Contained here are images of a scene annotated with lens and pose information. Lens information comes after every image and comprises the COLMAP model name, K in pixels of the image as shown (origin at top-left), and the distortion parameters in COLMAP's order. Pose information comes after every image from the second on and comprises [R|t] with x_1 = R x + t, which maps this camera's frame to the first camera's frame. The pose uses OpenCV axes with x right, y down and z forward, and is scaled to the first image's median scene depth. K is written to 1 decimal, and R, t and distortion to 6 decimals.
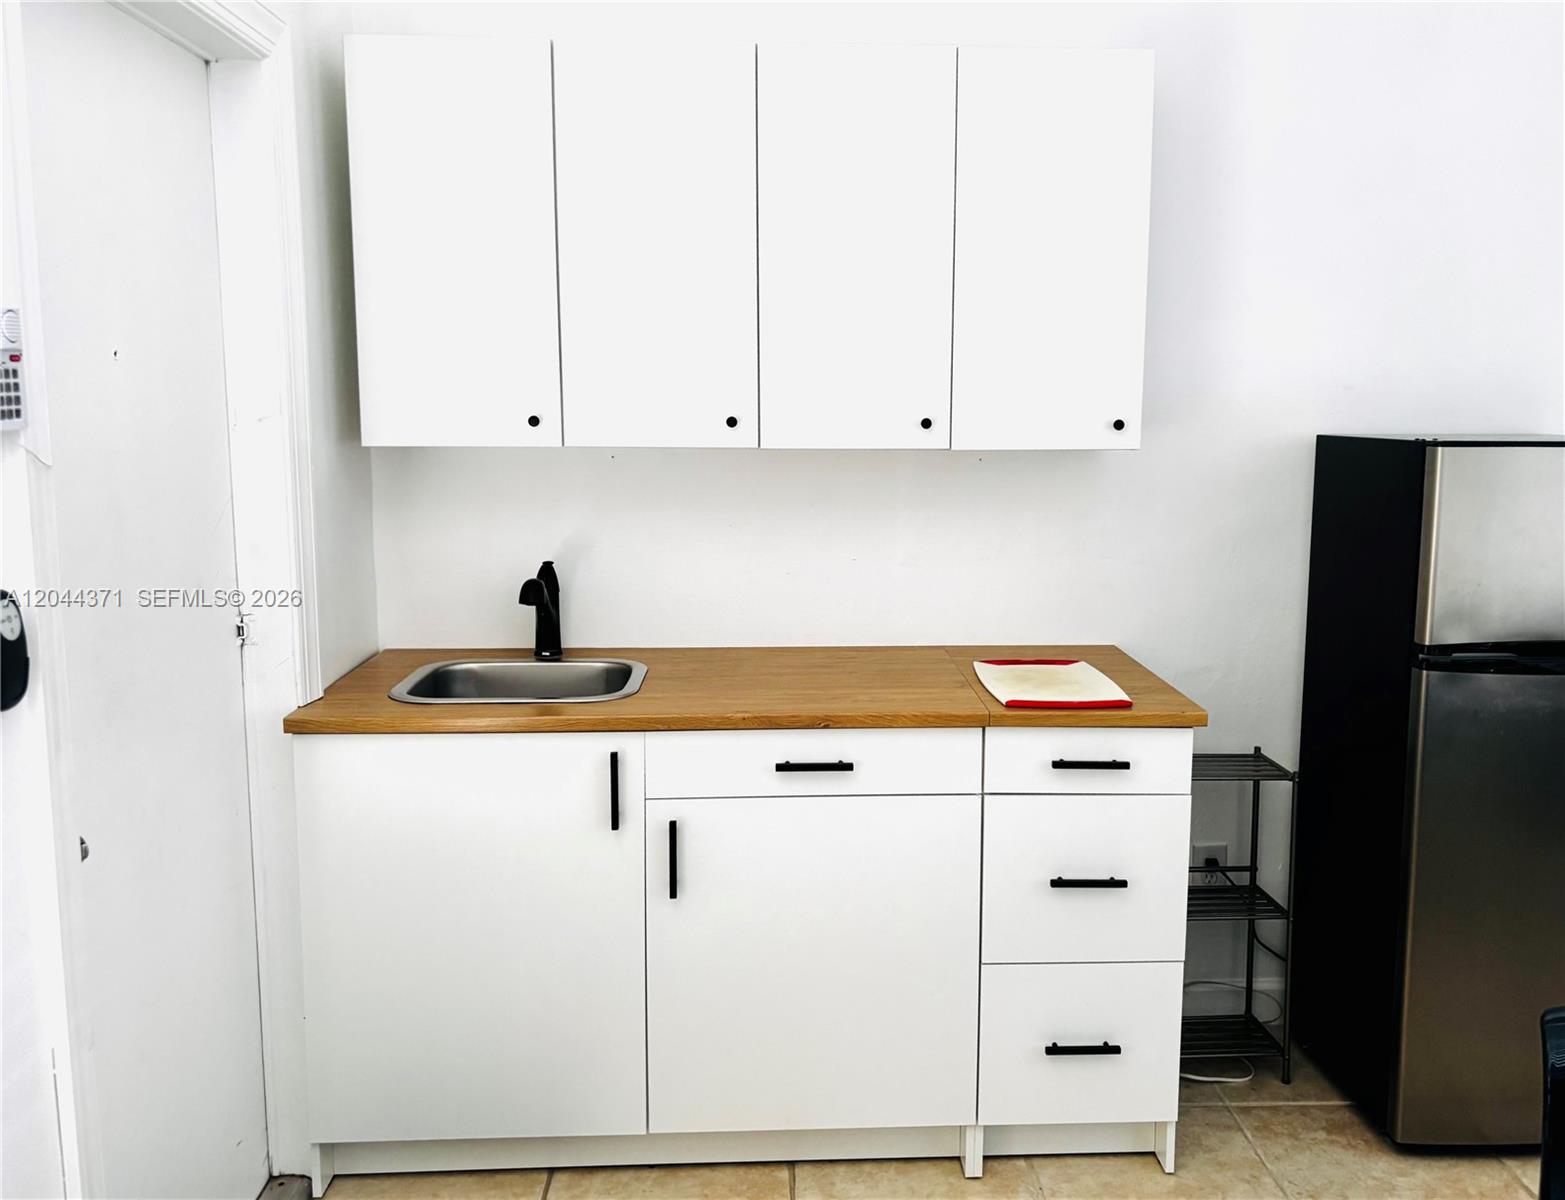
lens RADIAL K [[1263.6, 0, 835.2], [0, 1263.6, 592.2], [0, 0, 1]] dist [0.000201, -0.005263]
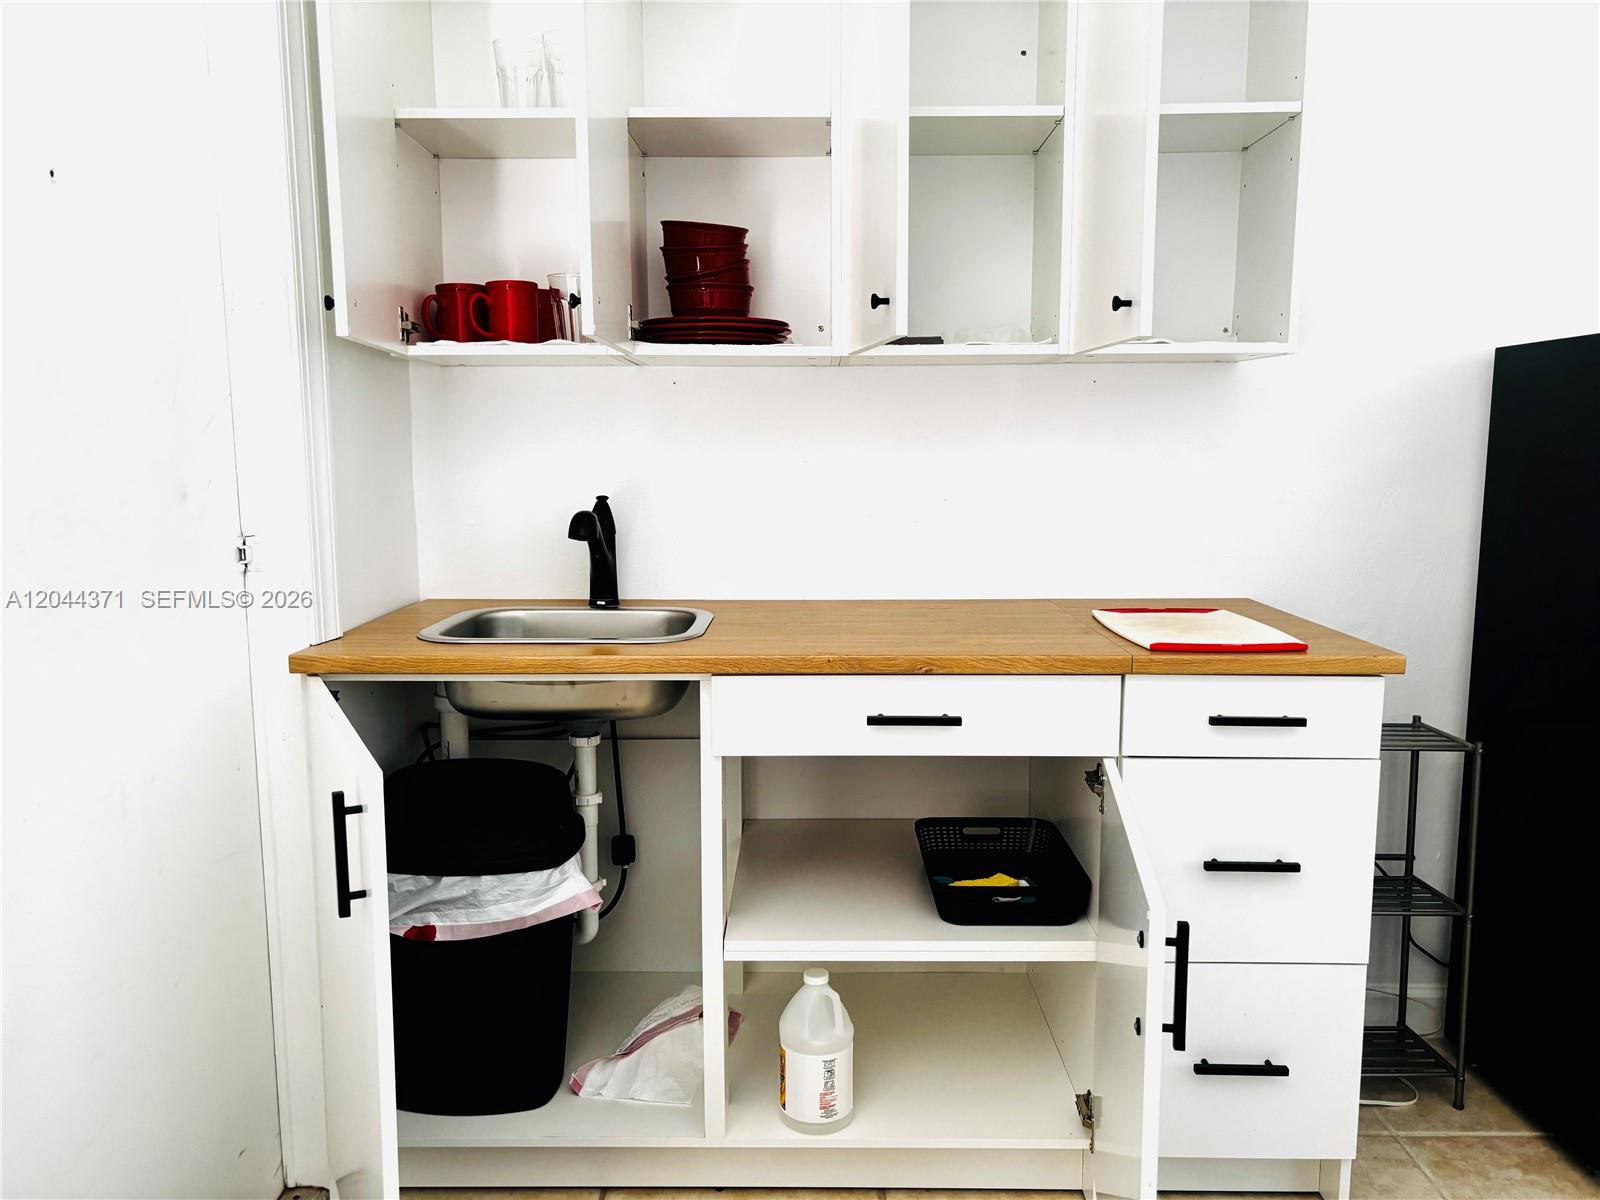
lens RADIAL K [[1206.9, 0, 800.0], [0, 1206.9, 600.0], [0, 0, 1]] dist [0.033247, -0.060764]
pose [[0.997386, 0.000543, -0.072260, -0.029010], [-0.000326, 0.999995, 0.003014, 0.048196], [0.072262, -0.002983, 0.997381, 0.171492]]
